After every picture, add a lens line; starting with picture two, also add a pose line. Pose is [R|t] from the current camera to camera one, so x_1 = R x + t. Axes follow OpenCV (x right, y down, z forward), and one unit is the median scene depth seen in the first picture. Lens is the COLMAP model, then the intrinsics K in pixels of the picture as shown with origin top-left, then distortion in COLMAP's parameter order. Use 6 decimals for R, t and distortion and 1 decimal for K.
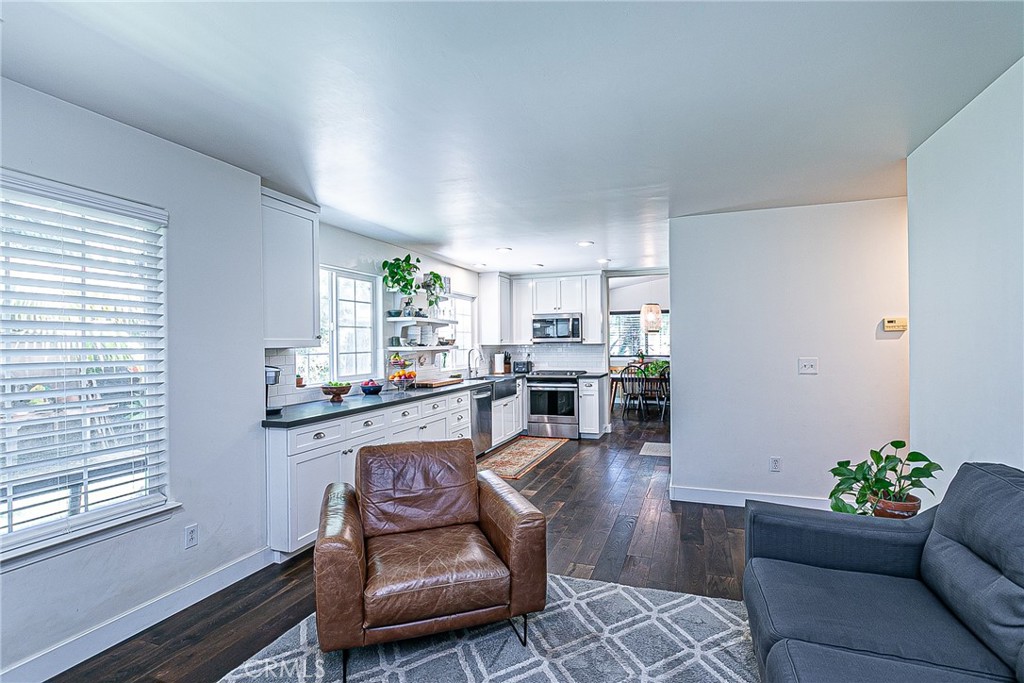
lens RADIAL K [[520.4, 0, 511.7], [0, 520.4, 342.6], [0, 0, 1]] dist [-0.000881, 0.000325]
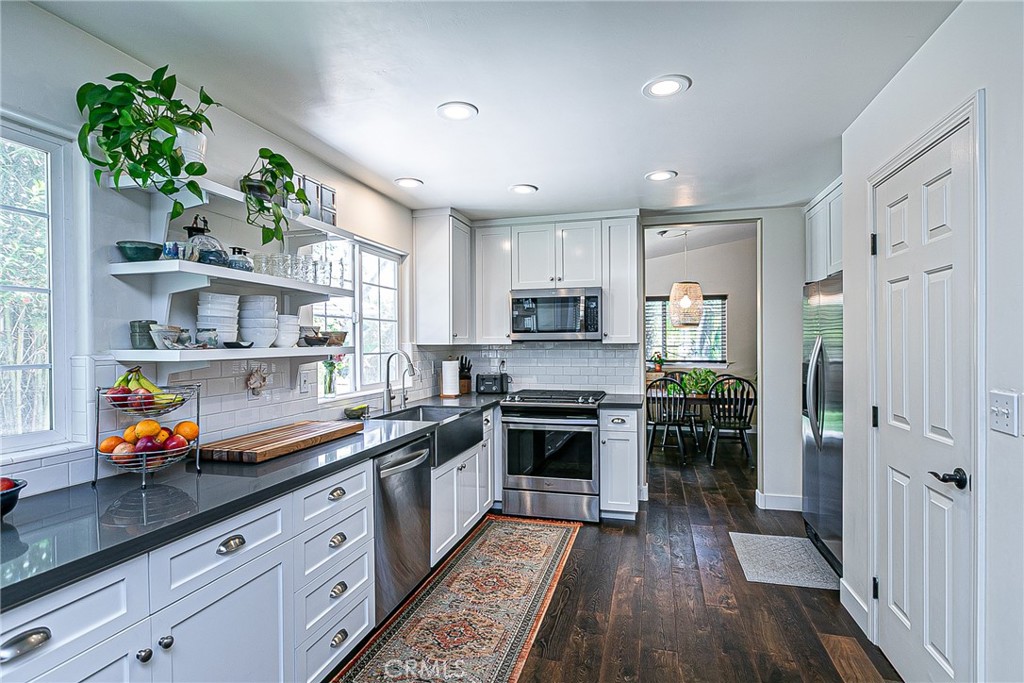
lens RADIAL K [[524.9, 0, 512.9], [0, 524.9, 343.9], [0, 0, 1]] dist [-0.002394, -0.000327]
pose [[0.996397, 0.004605, 0.084687, -0.005420], [-0.004939, 0.999981, 0.003727, 0.001256], [-0.084668, -0.004132, 0.996401, 0.460527]]
